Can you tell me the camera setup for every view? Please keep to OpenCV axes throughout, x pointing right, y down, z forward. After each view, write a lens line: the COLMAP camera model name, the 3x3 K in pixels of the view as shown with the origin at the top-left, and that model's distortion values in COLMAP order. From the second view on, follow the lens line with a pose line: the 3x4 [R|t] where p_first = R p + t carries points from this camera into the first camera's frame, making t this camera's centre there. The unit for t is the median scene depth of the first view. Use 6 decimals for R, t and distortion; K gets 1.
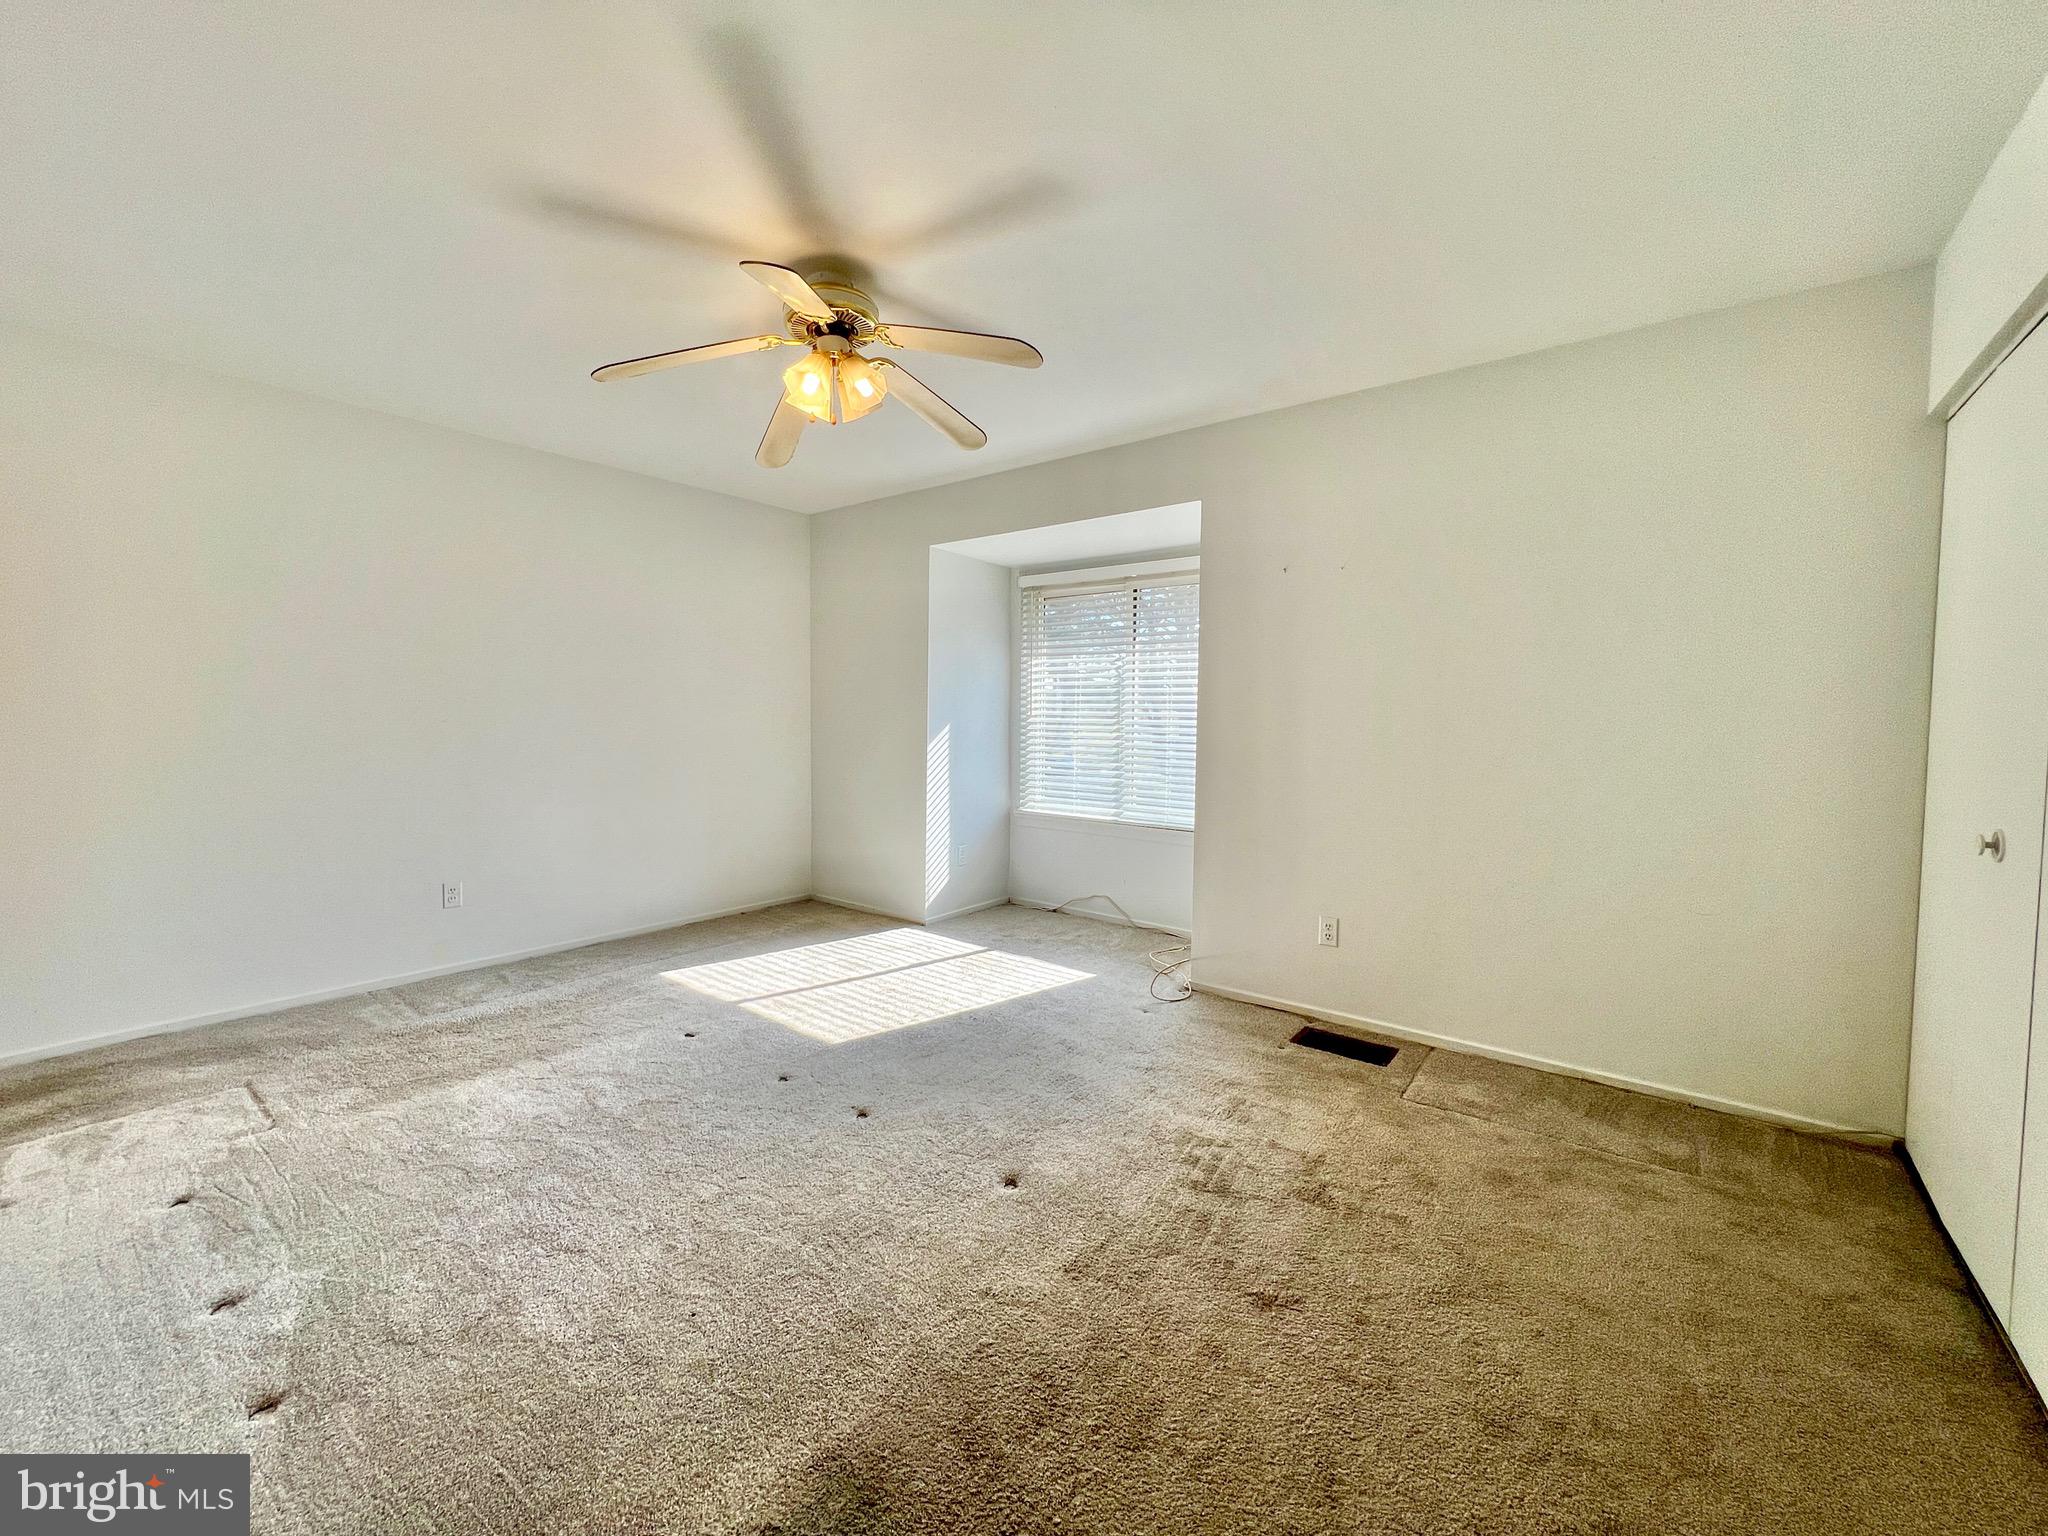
lens RADIAL K [[827.3, 0, 1015.2], [0, 827.3, 755.8], [0, 0, 1]] dist [0.007912, 0.000197]
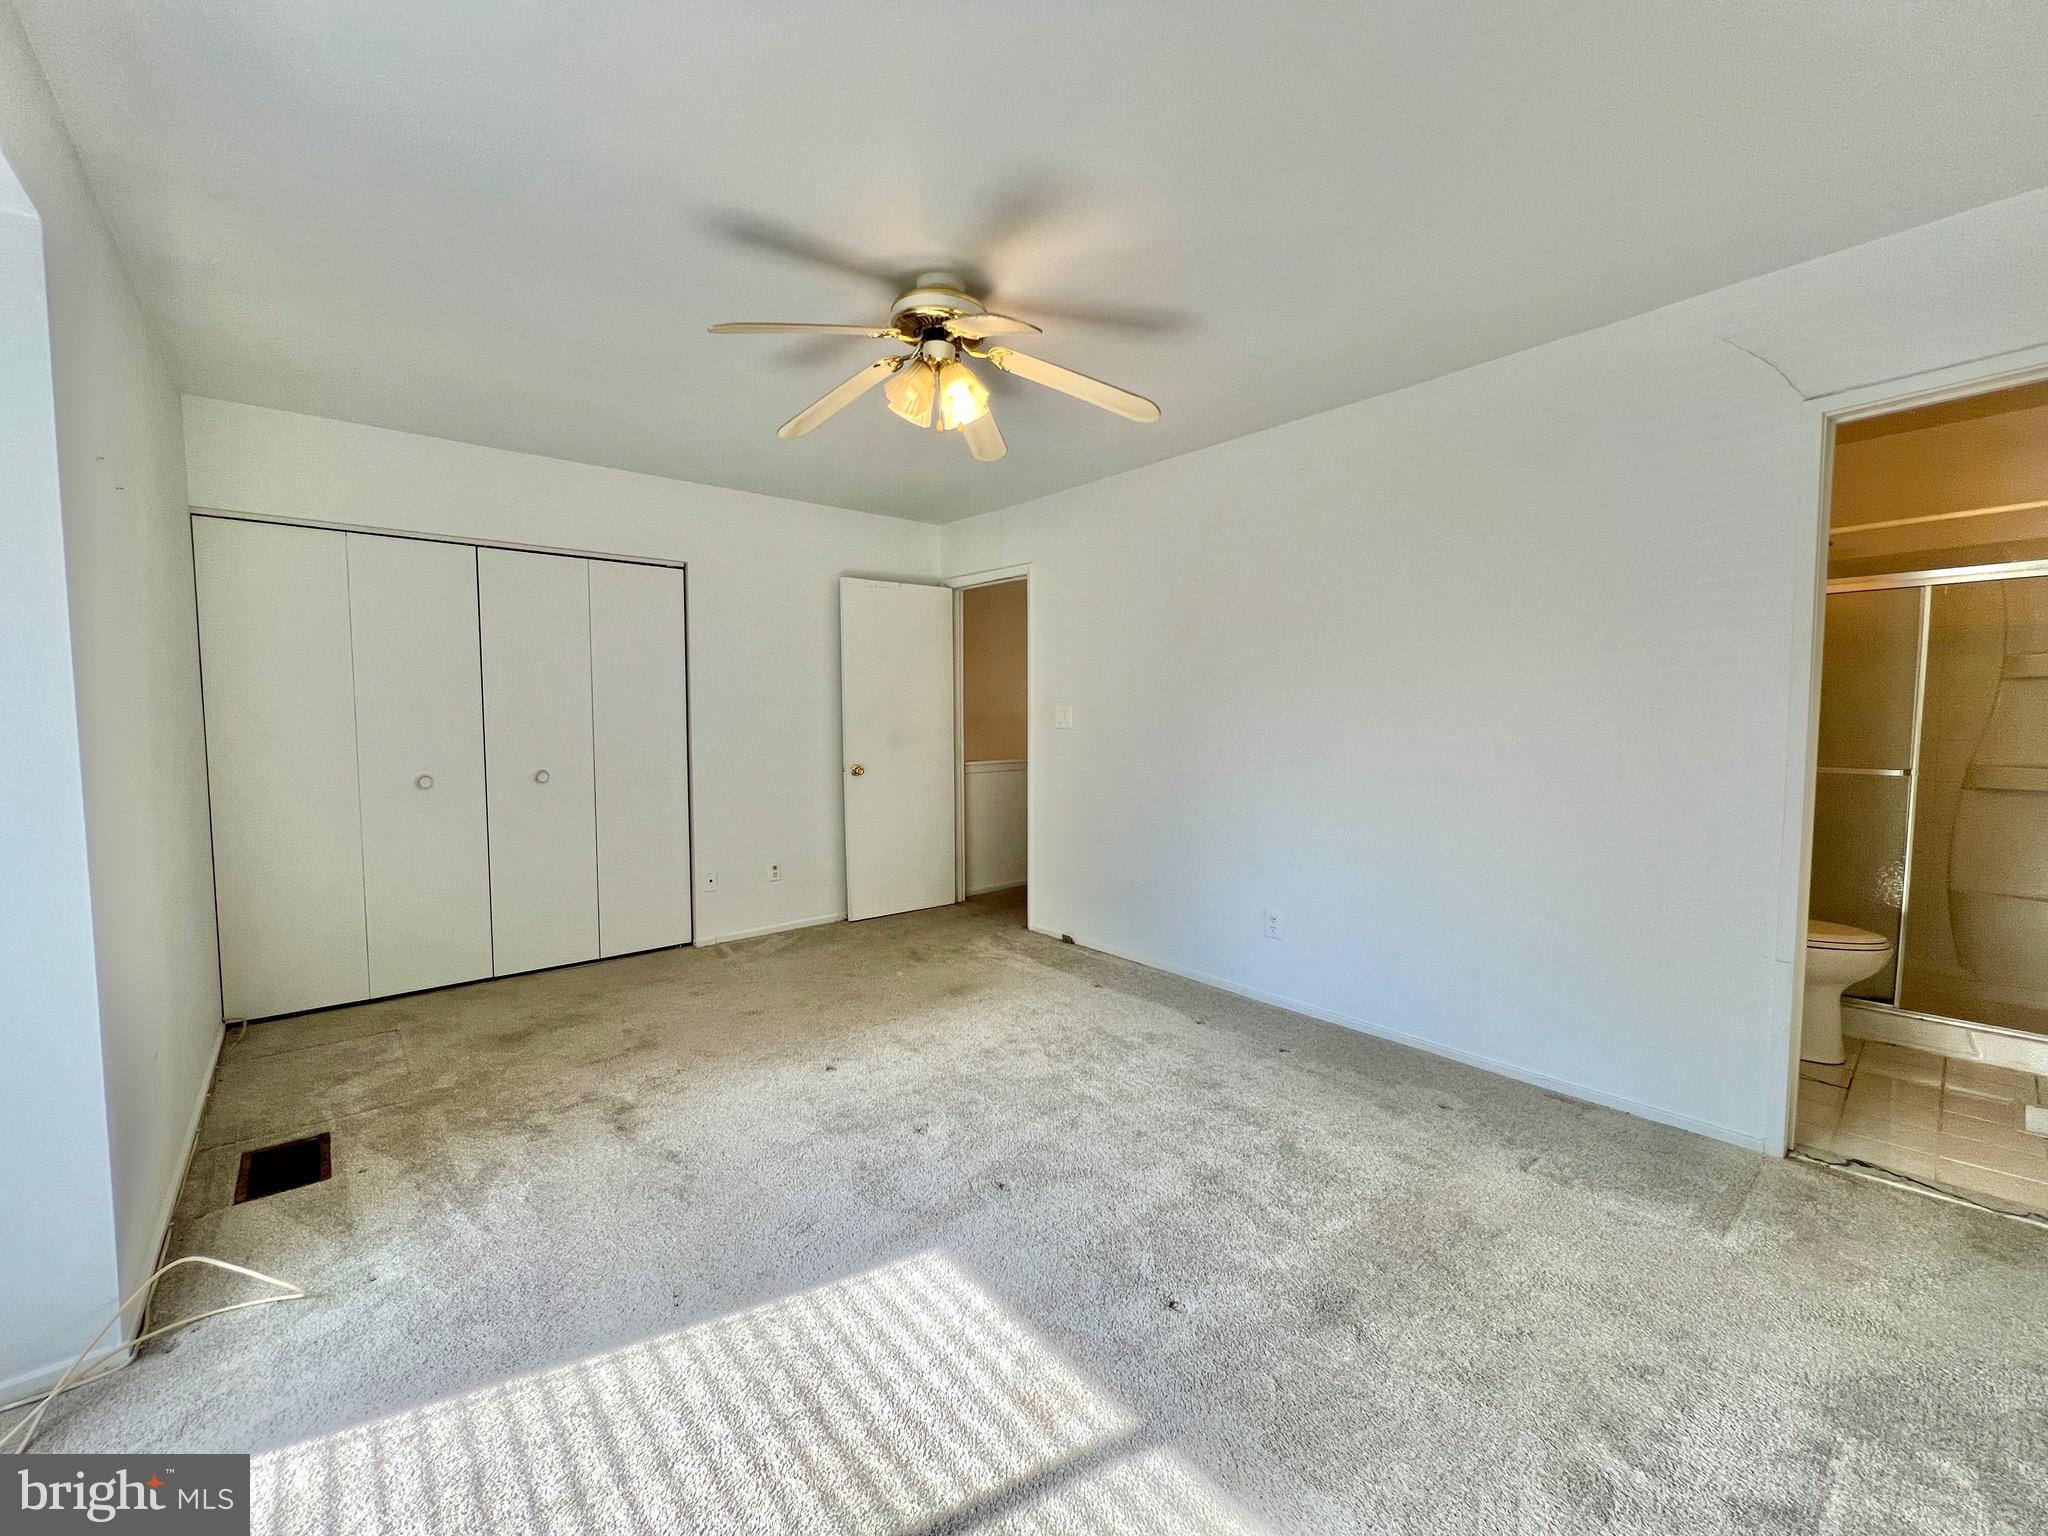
lens RADIAL K [[820.9, 0, 1020.2], [0, 820.9, 763.6], [0, 0, 1]] dist [0.000403, 0.000125]
pose [[-0.982220, -0.016307, 0.187022, -0.350185], [0.004827, 0.993697, 0.111994, -0.082326], [-0.187670, 0.110905, -0.975951, 1.389324]]
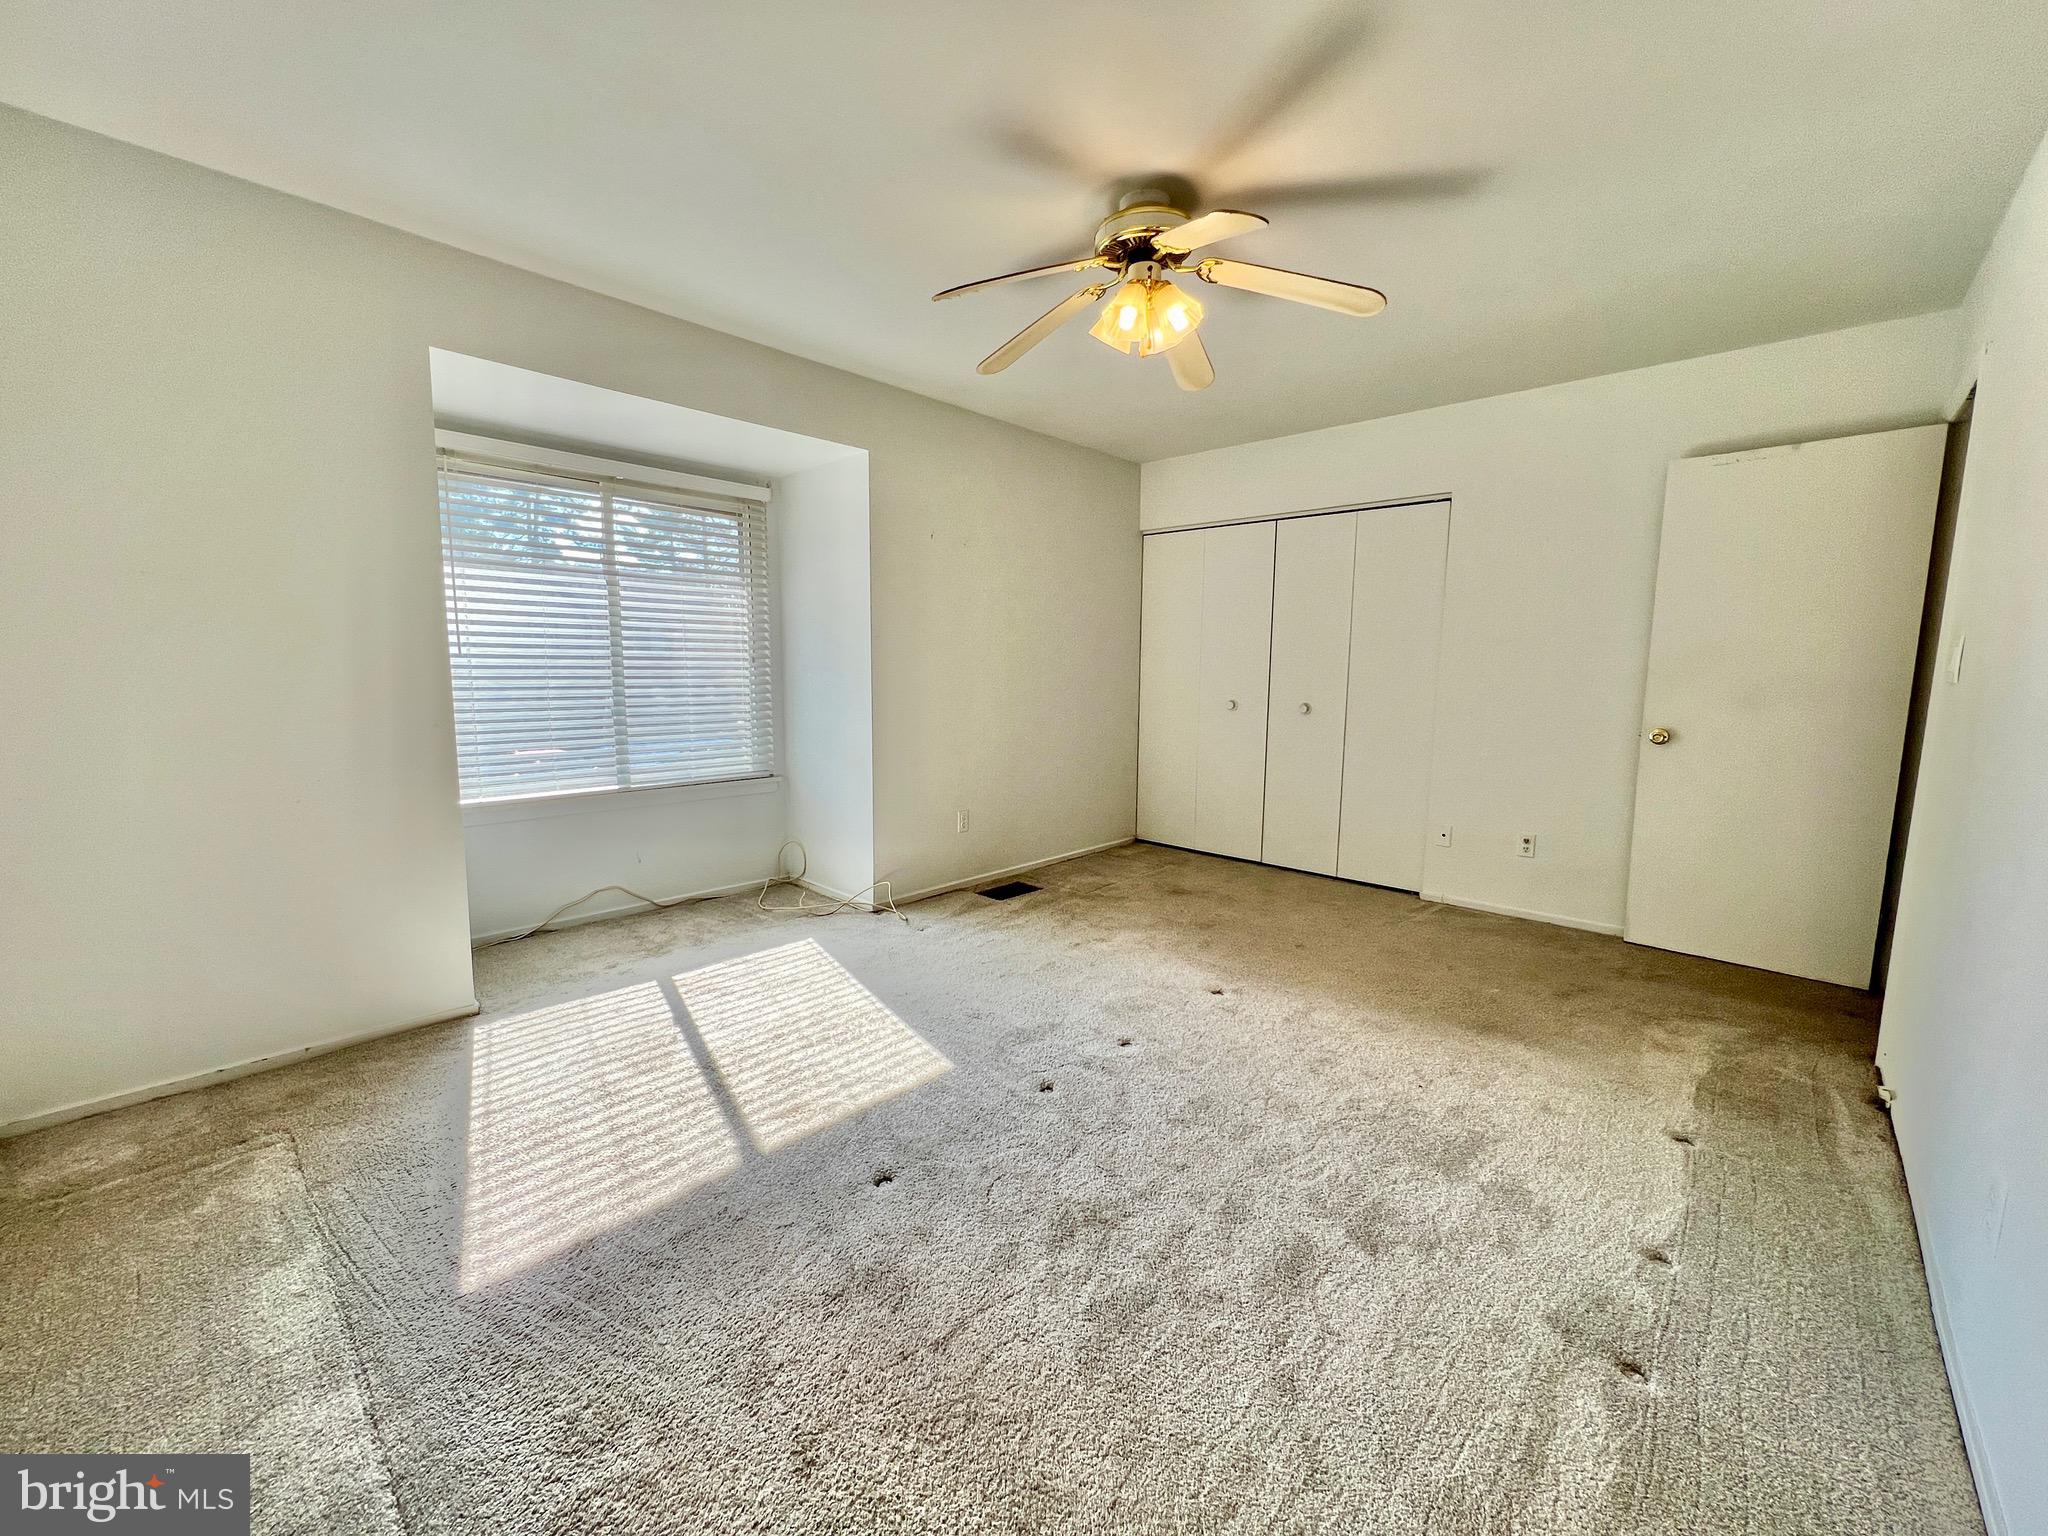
lens RADIAL K [[827.3, 0, 1015.2], [0, 827.3, 755.8], [0, 0, 1]] dist [0.007912, 0.000197]
pose [[0.081813, -0.120799, 0.989300, -0.875520], [0.041468, 0.992180, 0.117722, -0.042919], [-0.995785, 0.031393, 0.086183, 0.765651]]
